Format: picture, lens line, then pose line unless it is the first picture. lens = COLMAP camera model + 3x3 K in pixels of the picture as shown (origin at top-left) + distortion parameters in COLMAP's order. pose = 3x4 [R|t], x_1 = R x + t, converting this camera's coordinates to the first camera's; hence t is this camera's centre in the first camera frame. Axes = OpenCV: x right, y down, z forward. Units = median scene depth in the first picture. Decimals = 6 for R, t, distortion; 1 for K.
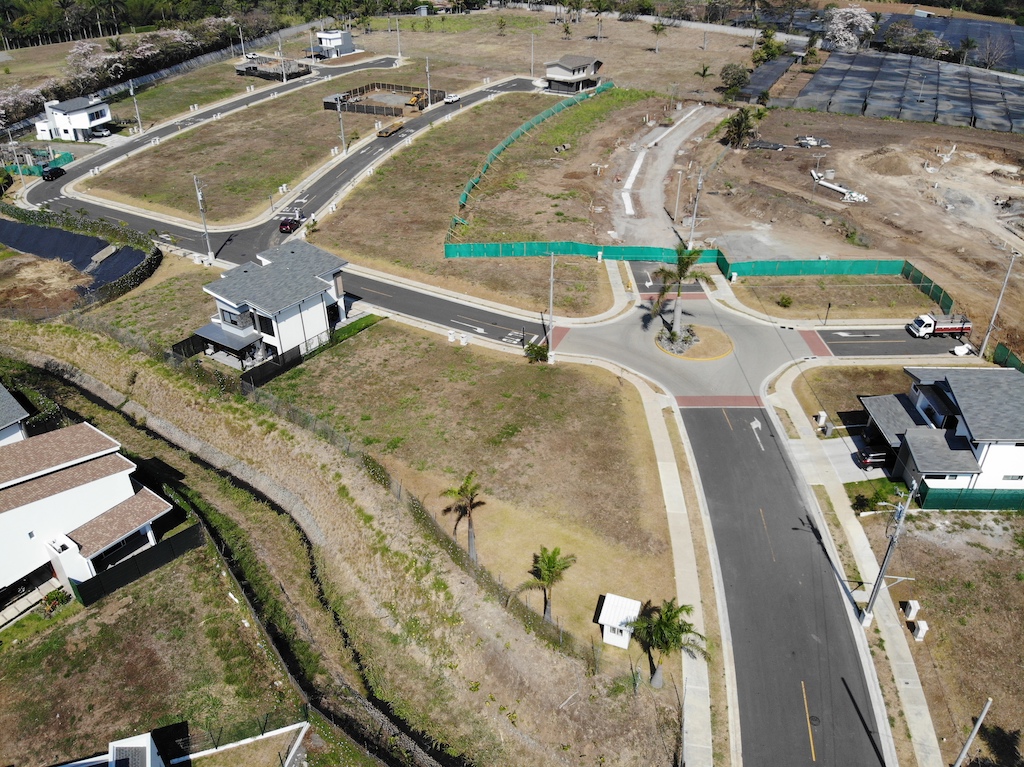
lens RADIAL K [[742.6, 0, 512.0], [0, 742.6, 383.5], [0, 0, 1]] dist [0.088486, -0.216270]
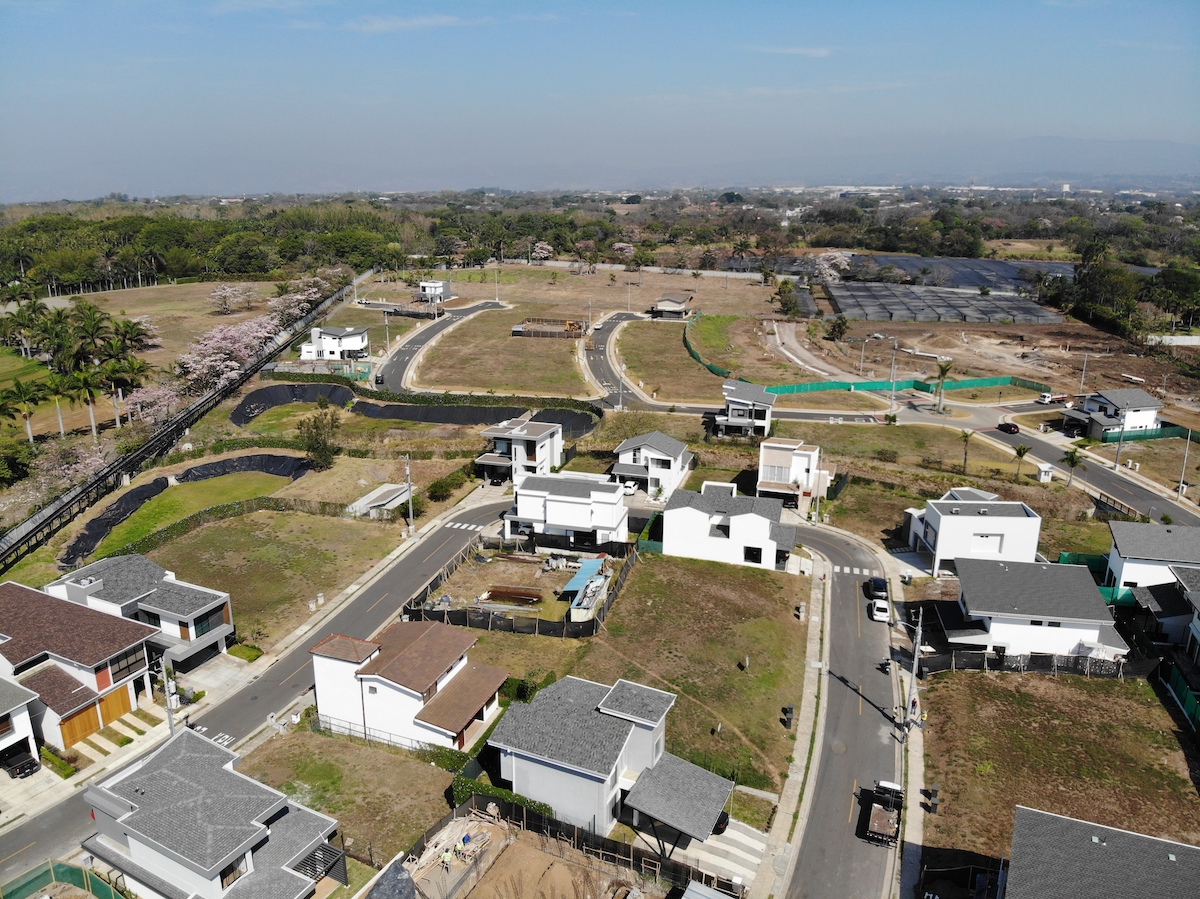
lens RADIAL K [[868.1, 0, 600.0], [0, 868.1, 449.5], [0, 0, 1]] dist [0.181739, -0.422244]
pose [[0.951890, -0.076948, 0.296621, -1.152494], [0.149990, 0.961079, -0.232014, 0.379118], [-0.267224, 0.265342, 0.926383, -0.735035]]
